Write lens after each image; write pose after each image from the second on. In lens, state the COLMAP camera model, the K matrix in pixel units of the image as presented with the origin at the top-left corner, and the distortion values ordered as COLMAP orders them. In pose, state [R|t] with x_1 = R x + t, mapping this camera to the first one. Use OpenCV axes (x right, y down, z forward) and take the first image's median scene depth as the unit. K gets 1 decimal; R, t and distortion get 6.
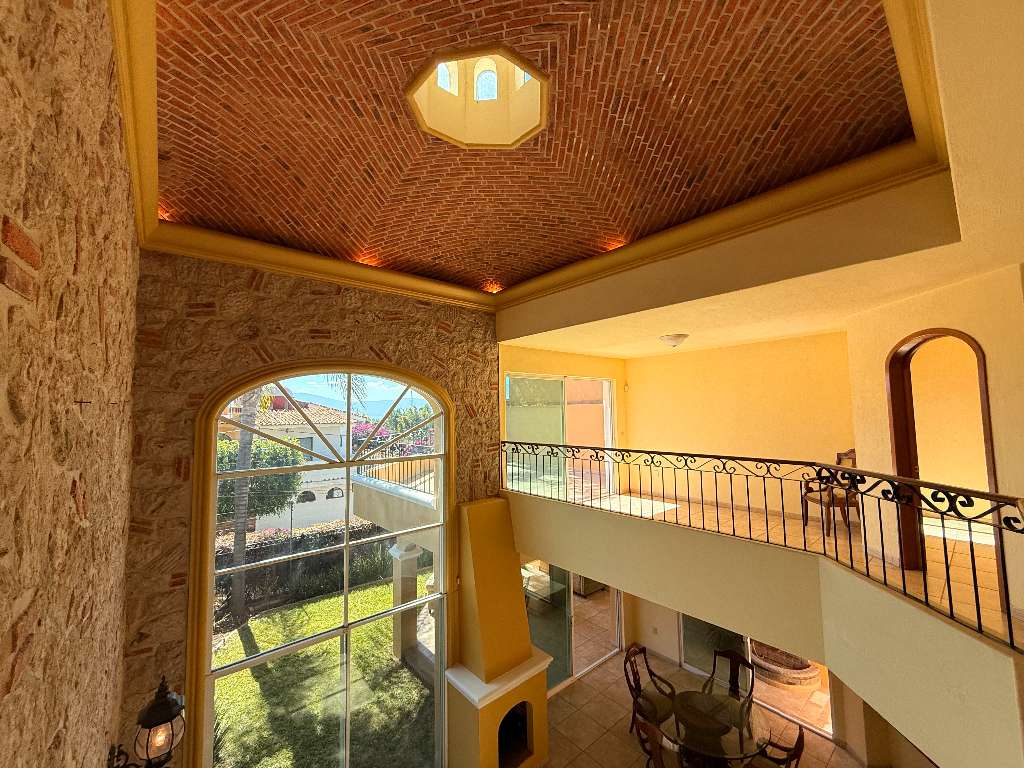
lens RADIAL K [[407.1, 0, 508.5], [0, 407.1, 381.6], [0, 0, 1]] dist [-0.001643, 0.000115]
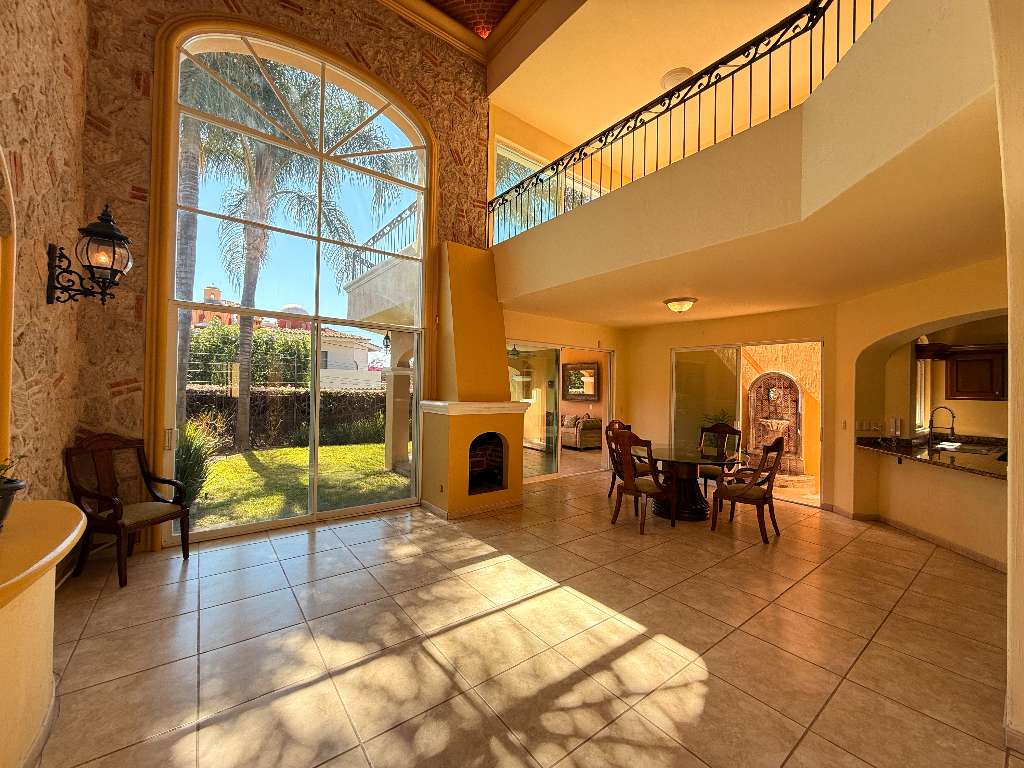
lens RADIAL K [[407.1, 0, 508.5], [0, 407.1, 381.6], [0, 0, 1]] dist [-0.001643, 0.000115]
pose [[0.998168, 0.036104, -0.048543, 0.116767], [-0.033141, 0.997616, 0.060523, 0.654859], [0.050612, -0.058804, 0.996986, 0.023273]]
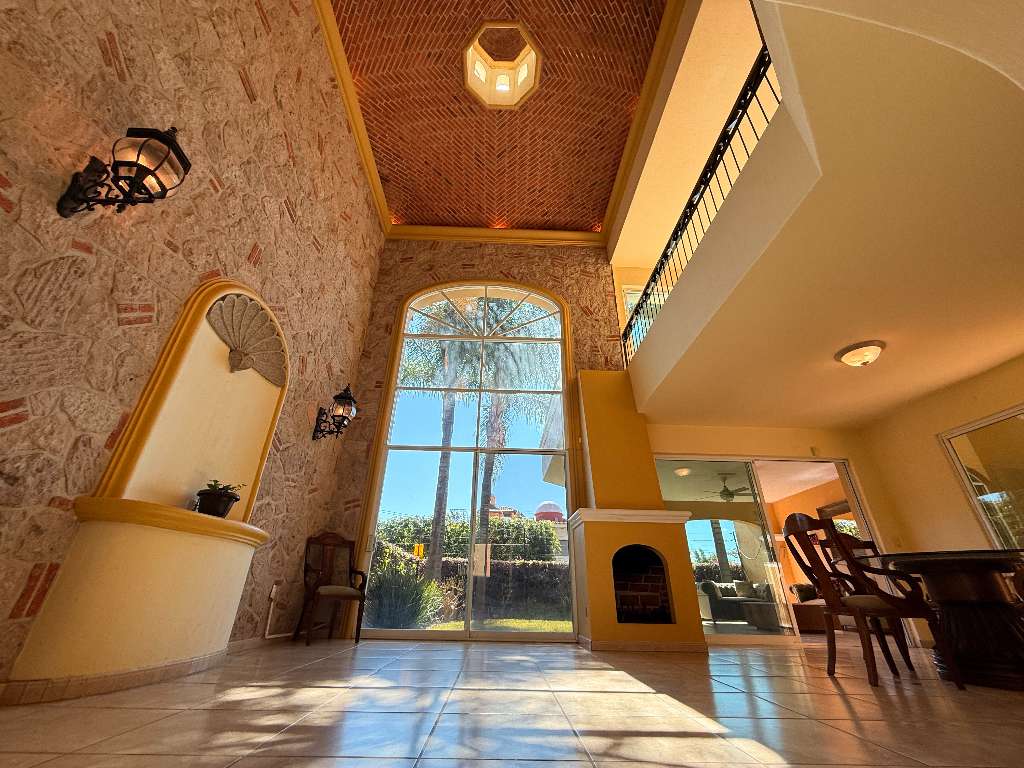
lens RADIAL K [[402.4, 0, 512.0], [0, 402.4, 384.0], [0, 0, 1]] dist [-0.000126, -0.000030]
pose [[0.783625, -0.261059, -0.563720, 0.406930], [0.016138, 0.915667, -0.401613, 0.879537], [0.621024, 0.305617, 0.721753, 0.121242]]
